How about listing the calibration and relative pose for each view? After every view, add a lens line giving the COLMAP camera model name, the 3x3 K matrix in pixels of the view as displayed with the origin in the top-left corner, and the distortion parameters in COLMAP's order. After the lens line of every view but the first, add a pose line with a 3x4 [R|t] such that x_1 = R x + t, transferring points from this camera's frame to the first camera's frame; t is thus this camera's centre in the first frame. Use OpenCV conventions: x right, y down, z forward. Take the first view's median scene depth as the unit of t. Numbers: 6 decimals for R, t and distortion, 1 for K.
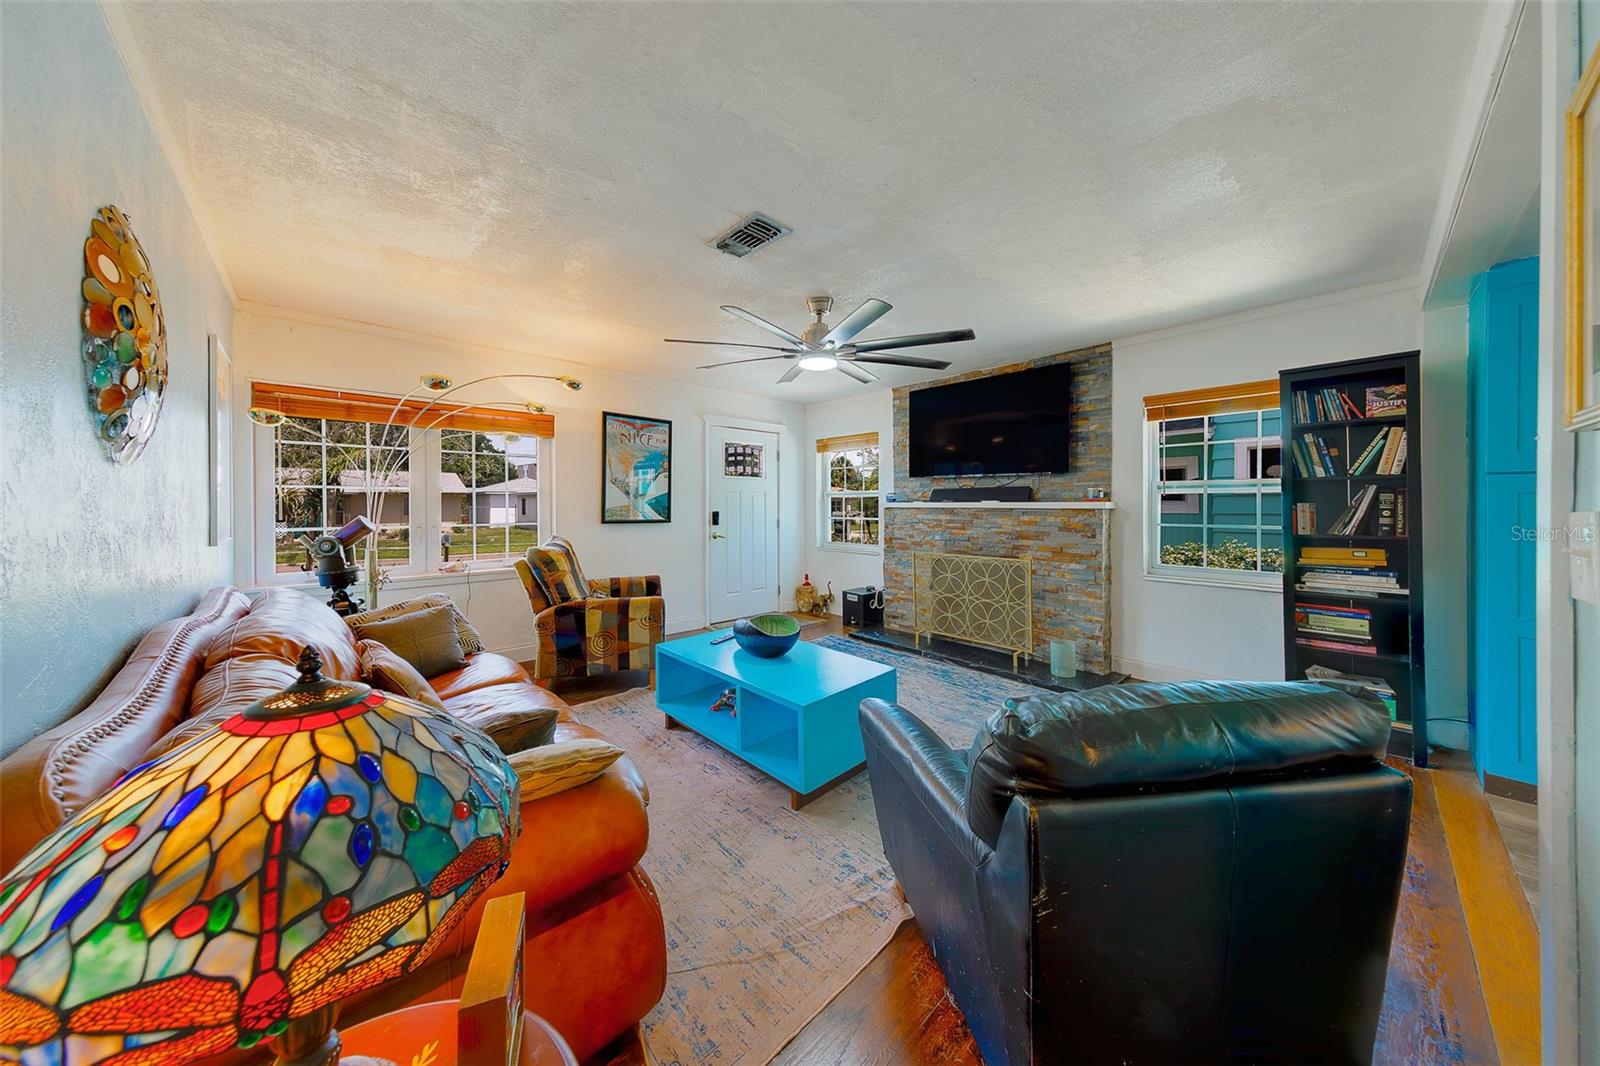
lens RADIAL K [[504.3, 0, 785.7], [0, 504.3, 502.3], [0, 0, 1]] dist [0.010928, -0.001079]
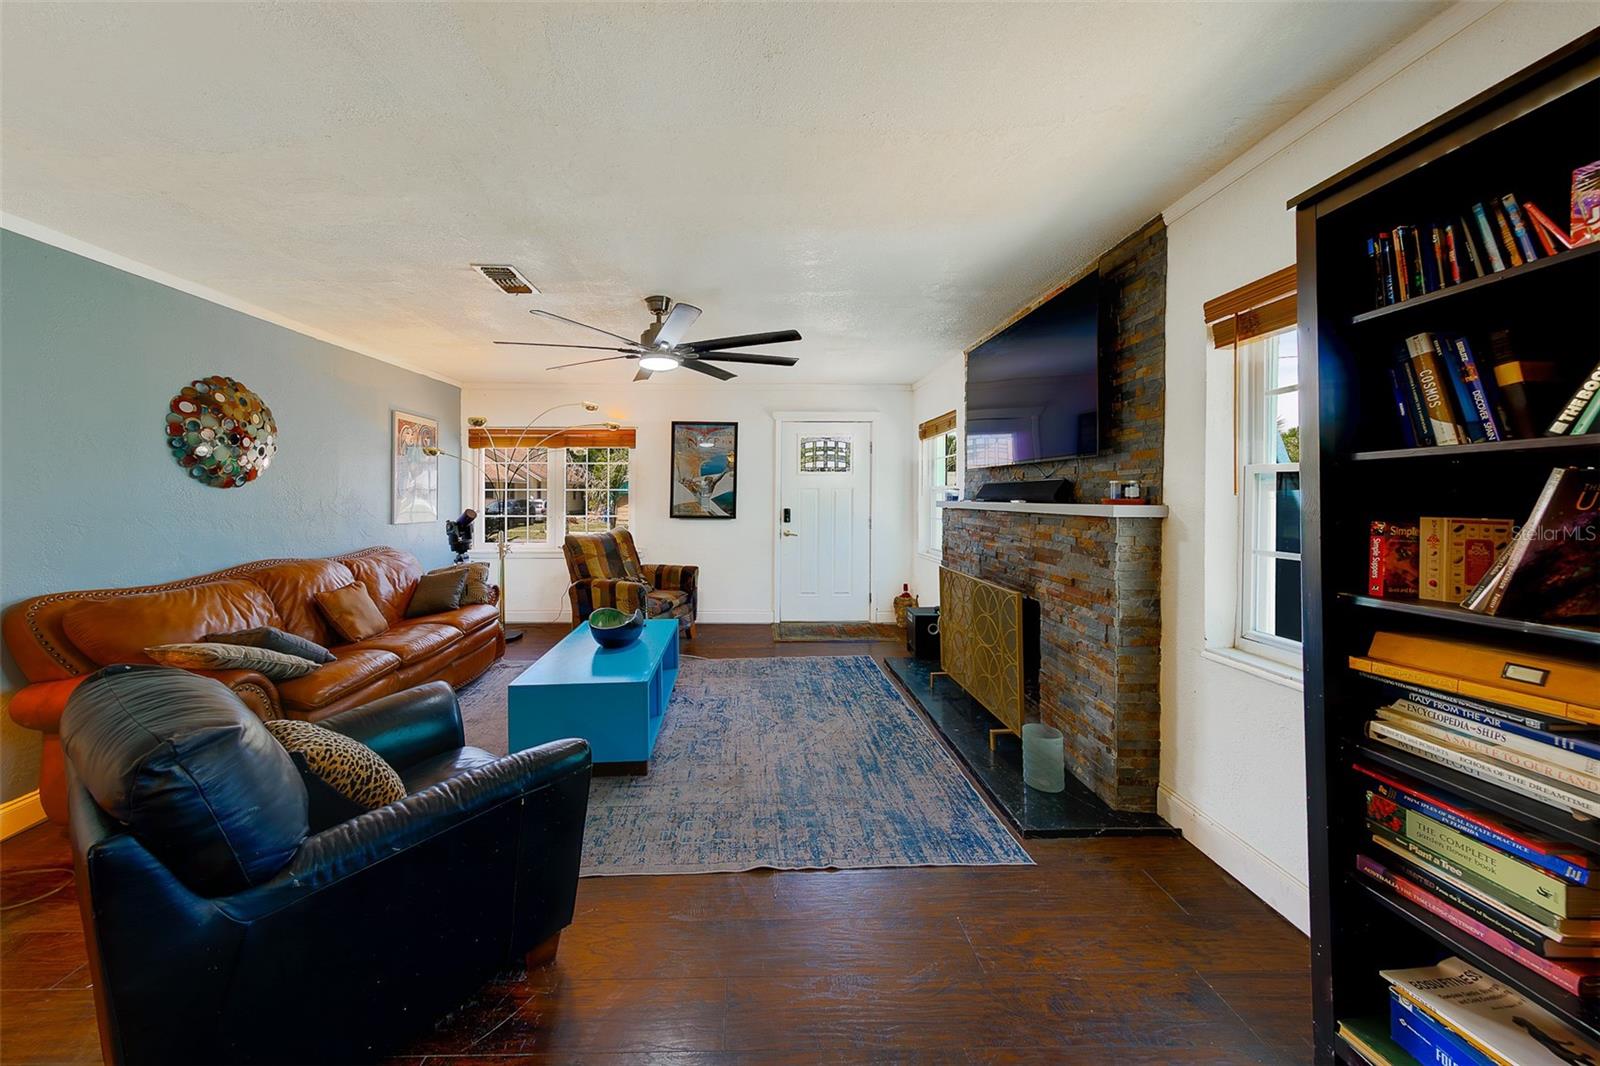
lens RADIAL K [[504.3, 0, 722.3], [0, 504.3, 495.4], [0, 0, 1]] dist [0.010928, -0.001079]
pose [[0.747309, -0.000741, -0.664477, 0.498262], [0.000323, 1.000000, -0.000751, -0.008342], [0.664477, 0.000347, 0.747309, 0.206990]]
